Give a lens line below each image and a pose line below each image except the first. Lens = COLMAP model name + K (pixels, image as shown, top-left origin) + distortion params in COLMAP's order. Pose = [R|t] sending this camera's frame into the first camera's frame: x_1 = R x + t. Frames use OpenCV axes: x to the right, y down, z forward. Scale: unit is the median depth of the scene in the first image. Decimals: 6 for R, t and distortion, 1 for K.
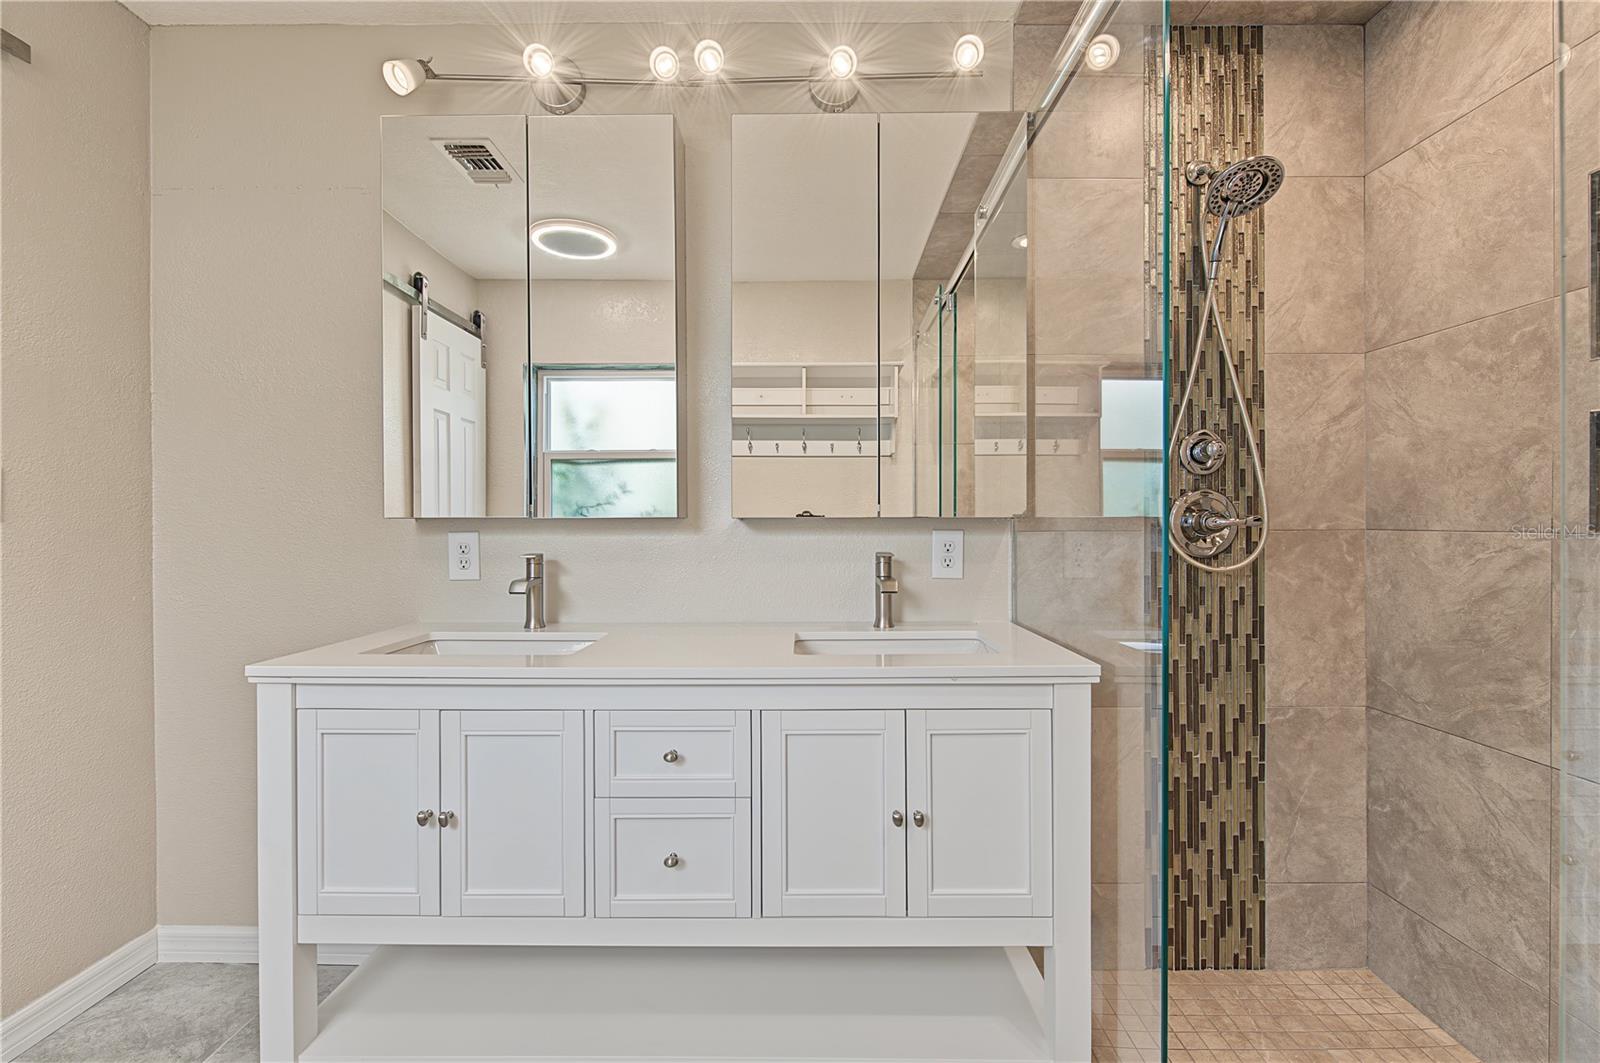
lens RADIAL K [[699.4, 0, 798.2], [0, 699.4, 525.2], [0, 0, 1]] dist [-0.000555, -0.002391]
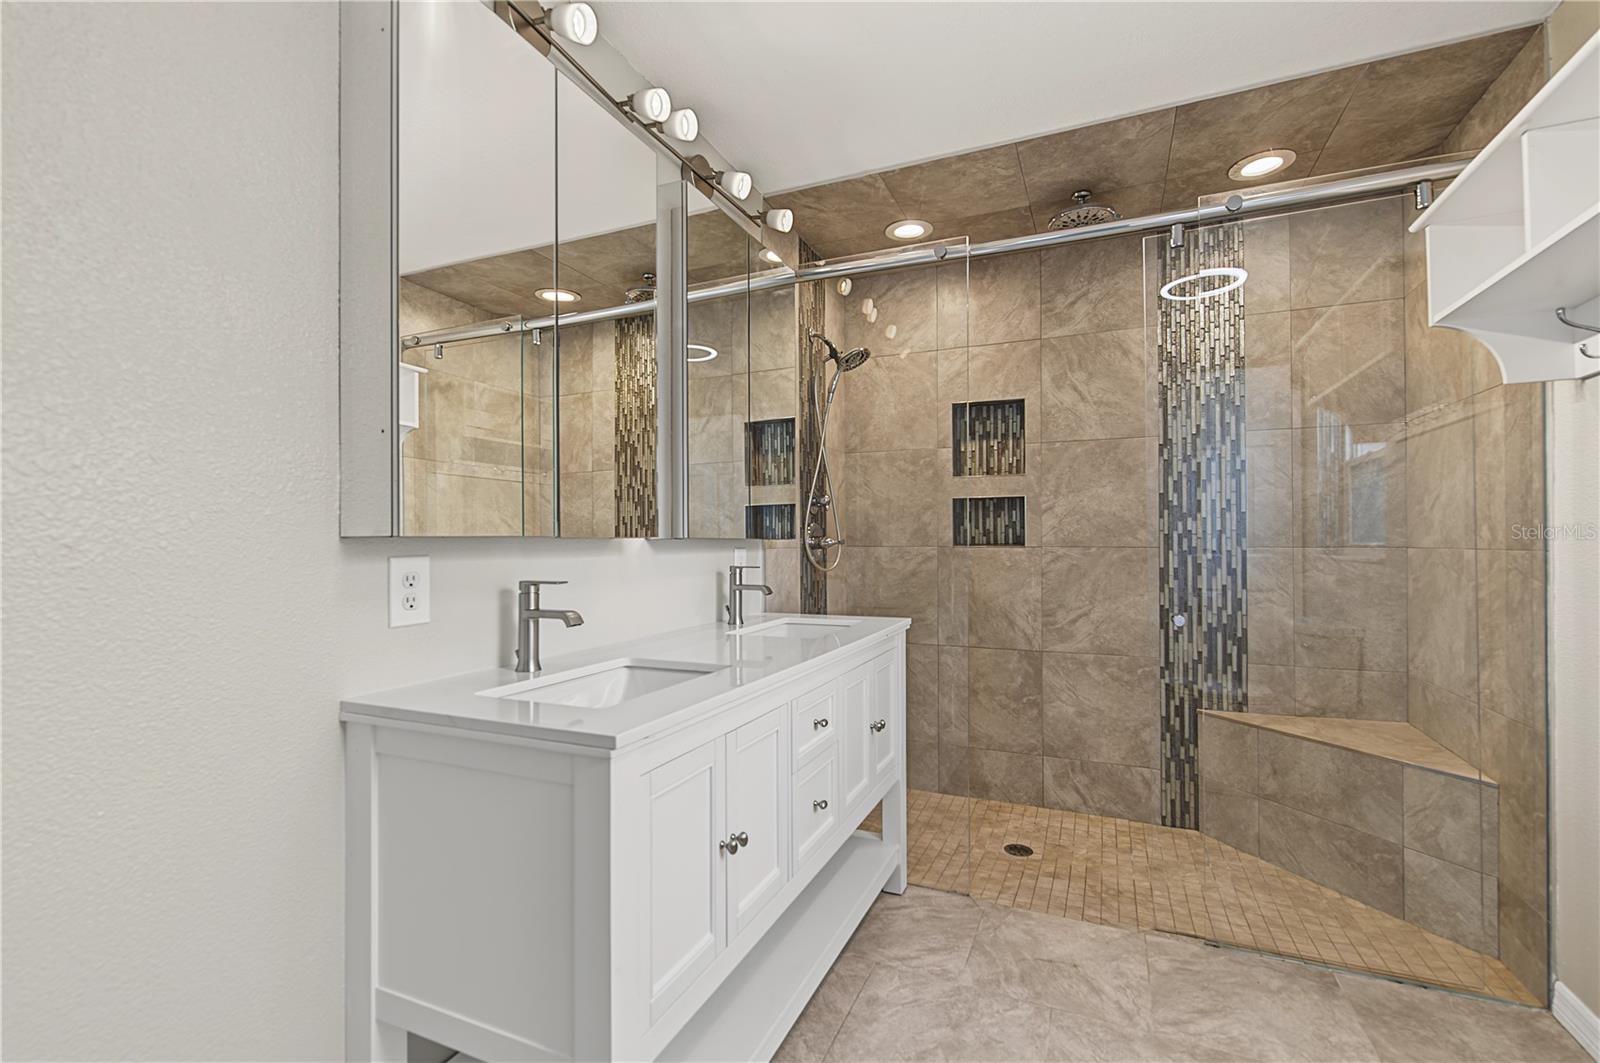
lens RADIAL K [[699.4, 0, 794.8], [0, 699.4, 534.9], [0, 0, 1]] dist [-0.000555, -0.002391]
pose [[0.401803, 0.009810, 0.915674, -1.163610], [0.008086, 0.999866, -0.014260, 0.000619], [-0.915690, 0.013134, 0.401670, 0.430402]]
